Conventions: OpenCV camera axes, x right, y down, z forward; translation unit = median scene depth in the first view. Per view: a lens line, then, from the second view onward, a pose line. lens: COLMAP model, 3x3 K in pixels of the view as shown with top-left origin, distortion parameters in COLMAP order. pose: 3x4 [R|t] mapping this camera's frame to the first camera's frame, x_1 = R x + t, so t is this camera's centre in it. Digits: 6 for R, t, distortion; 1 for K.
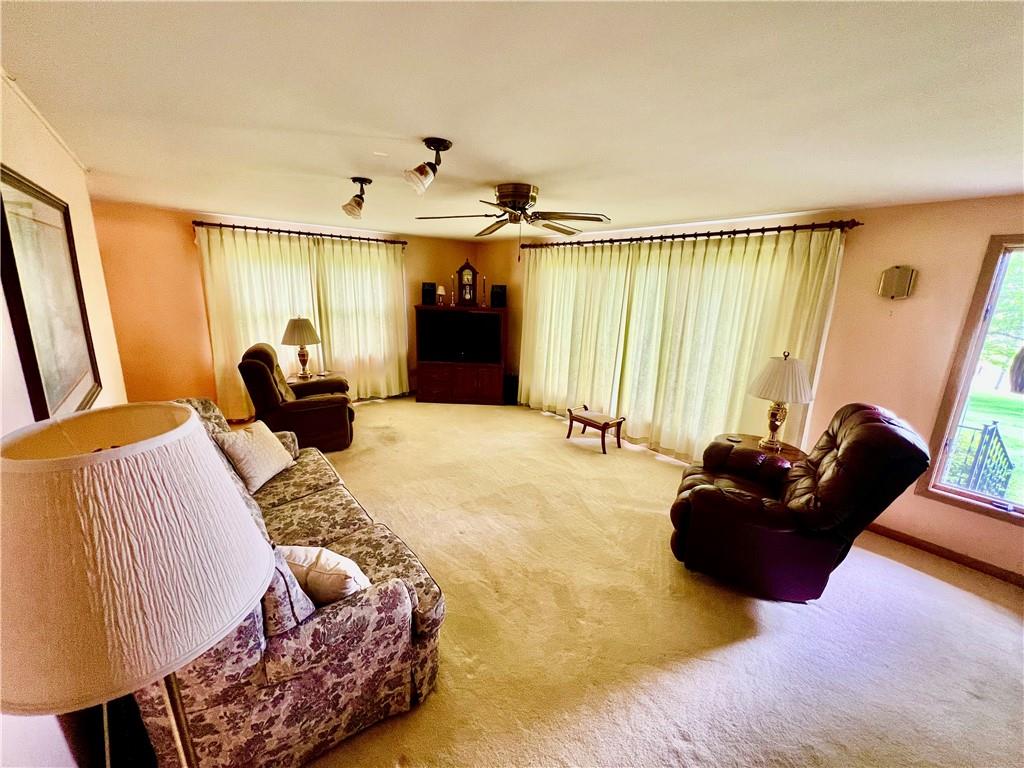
lens RADIAL K [[413.3, 0, 515.8], [0, 413.3, 383.4], [0, 0, 1]] dist [-0.005788, 0.000670]
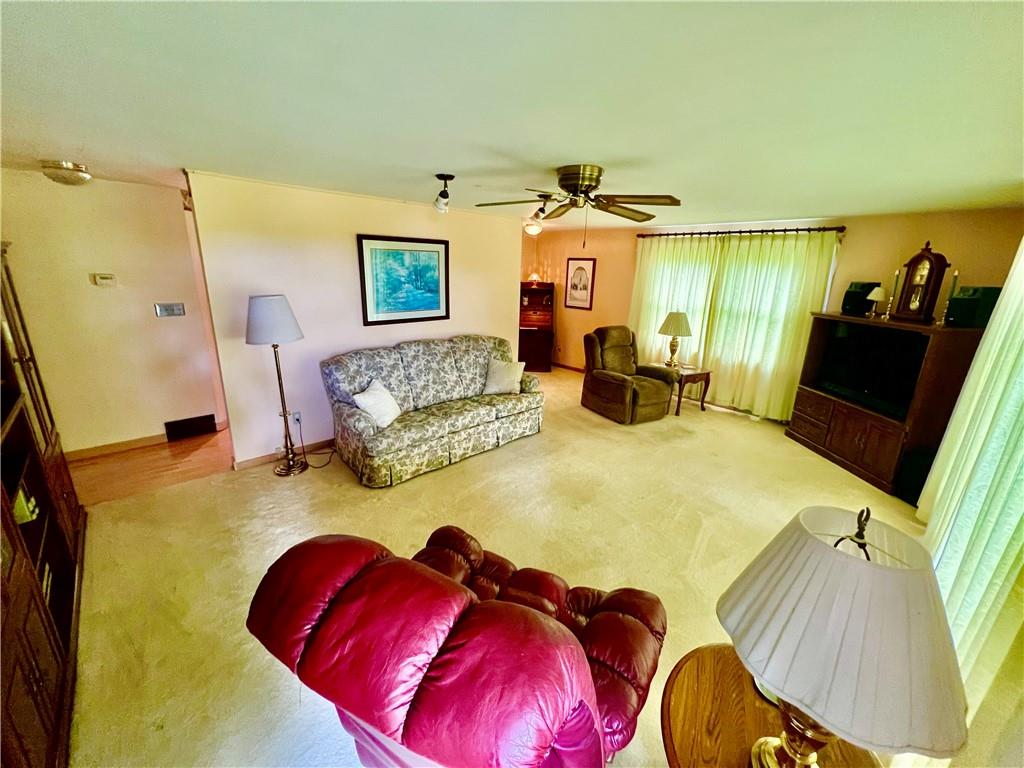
lens RADIAL K [[413.3, 0, 515.7], [0, 413.3, 385.9], [0, 0, 1]] dist [-0.005788, 0.000670]
pose [[0.073541, 0.242229, -0.967428, 0.498395], [-0.262708, 0.940498, 0.215516, -0.083593], [0.962069, 0.238302, 0.132801, 0.426045]]
